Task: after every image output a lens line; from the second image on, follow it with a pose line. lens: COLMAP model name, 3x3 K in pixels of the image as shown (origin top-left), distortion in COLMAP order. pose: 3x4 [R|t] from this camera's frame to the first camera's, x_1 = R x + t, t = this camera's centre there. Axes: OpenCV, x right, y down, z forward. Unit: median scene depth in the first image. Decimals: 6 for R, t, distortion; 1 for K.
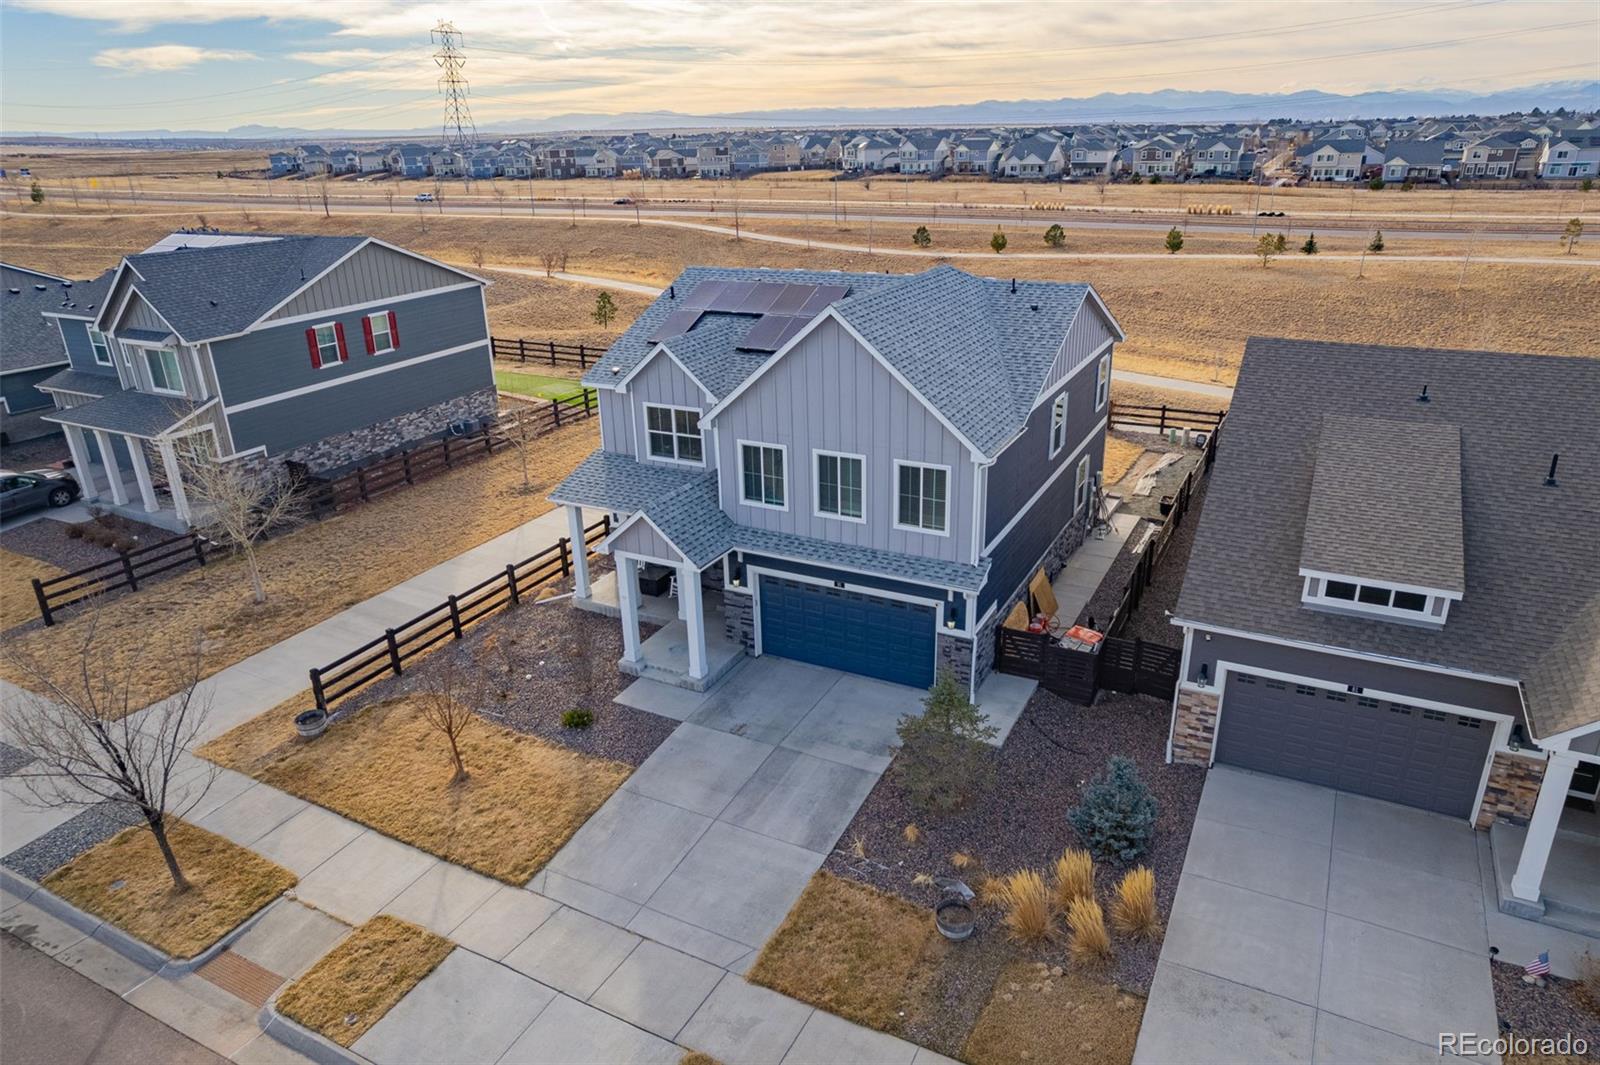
lens RADIAL K [[1010.1, 0, 800.0], [0, 1010.1, 532.5], [0, 0, 1]] dist [-0.088833, 0.094457]
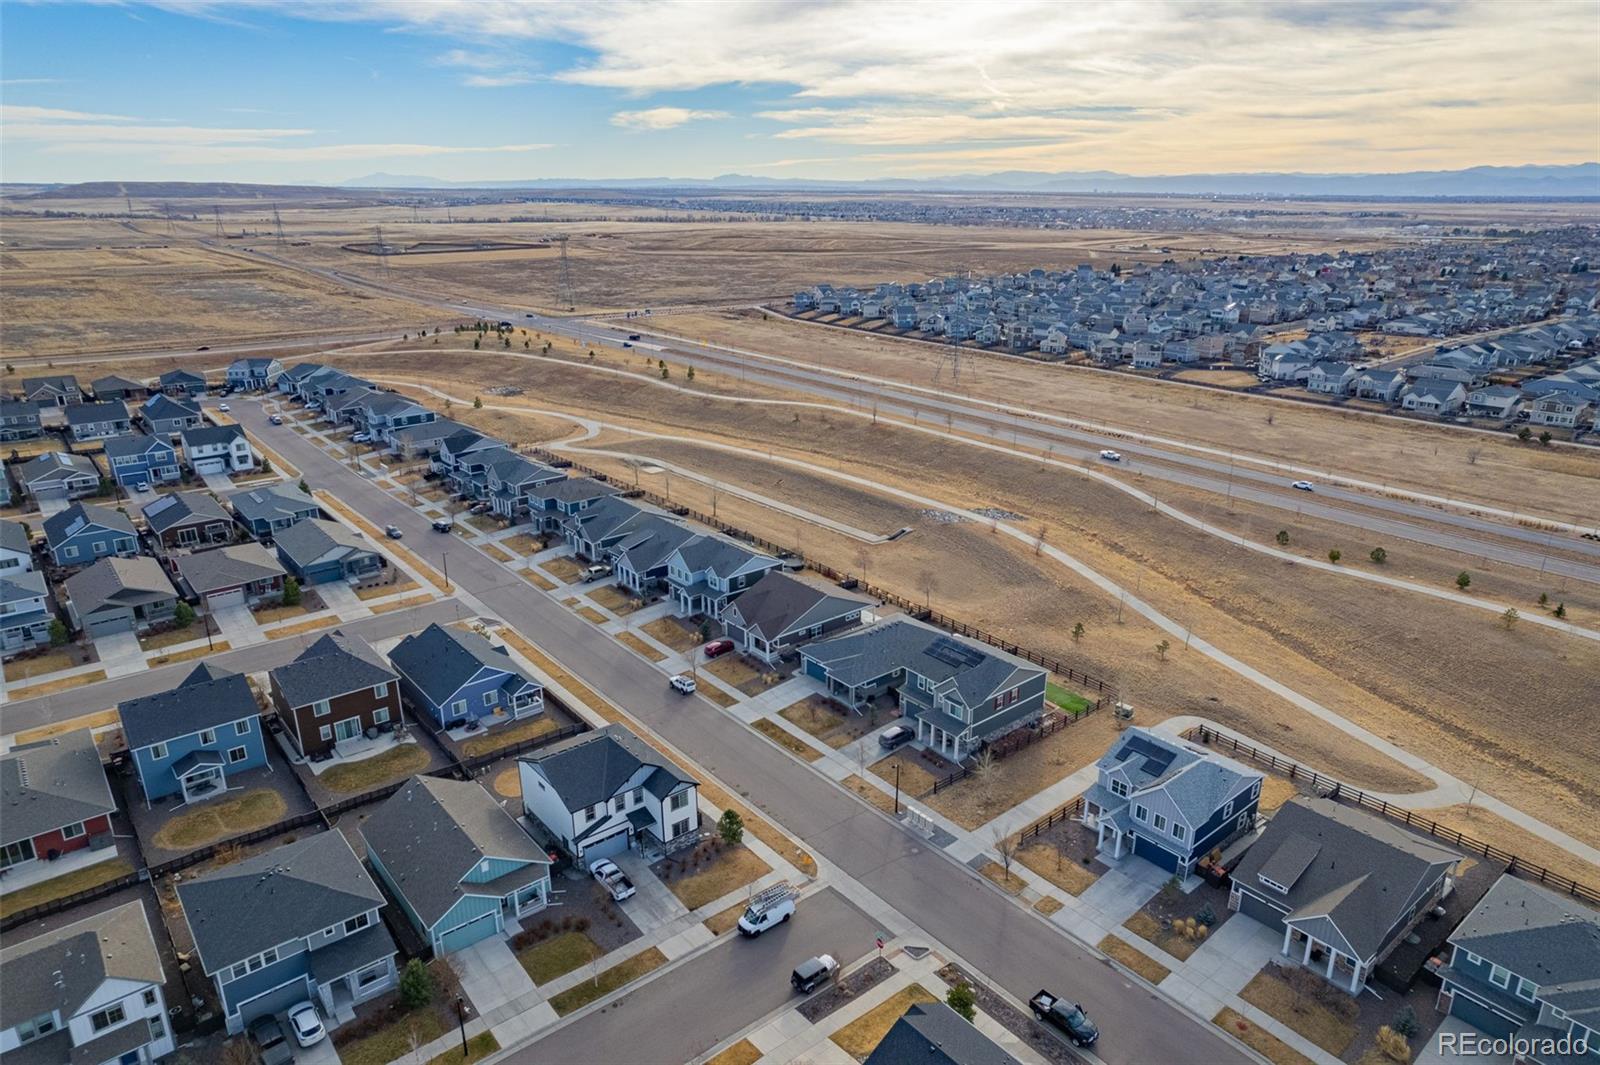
lens RADIAL K [[1010.1, 0, 800.0], [0, 1010.1, 532.5], [0, 0, 1]] dist [-0.088833, 0.094457]
pose [[0.919891, 0.144730, -0.364490, -0.002073], [-0.158751, 0.987281, -0.008625, -0.799681], [0.358606, 0.065797, 0.931167, -2.880613]]
